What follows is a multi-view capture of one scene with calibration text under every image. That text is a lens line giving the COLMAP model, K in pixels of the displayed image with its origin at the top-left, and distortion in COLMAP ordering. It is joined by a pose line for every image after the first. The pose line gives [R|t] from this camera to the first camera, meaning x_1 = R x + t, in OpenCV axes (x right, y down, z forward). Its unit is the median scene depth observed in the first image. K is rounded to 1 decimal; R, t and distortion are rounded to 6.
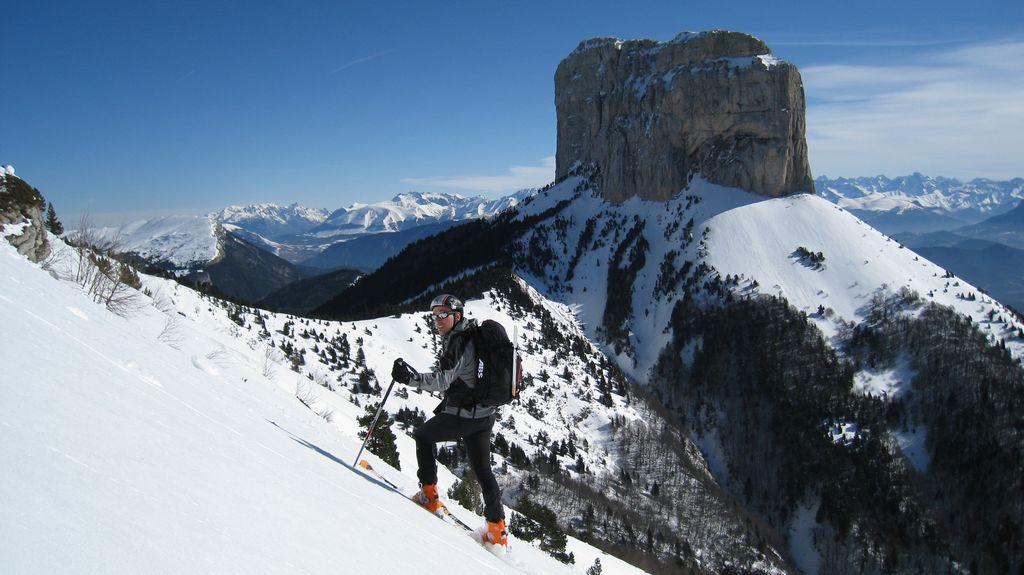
lens RADIAL K [[838.6, 0, 512.0], [0, 838.6, 287.5], [0, 0, 1]] dist [-0.162681, 0.110060]
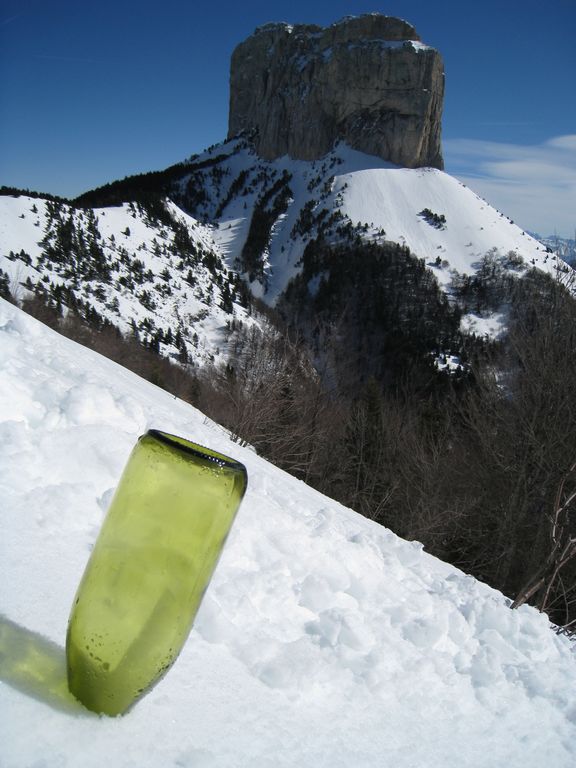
lens RADIAL K [[624.3, 0, 288.0], [0, 624.3, 384.0], [0, 0, 1]] dist [-0.150467, 0.100612]
pose [[0.986815, 0.073727, 0.144088, 0.058676], [-0.095437, 0.984053, 0.150103, 0.074410], [-0.130724, -0.161875, 0.978114, 0.159917]]
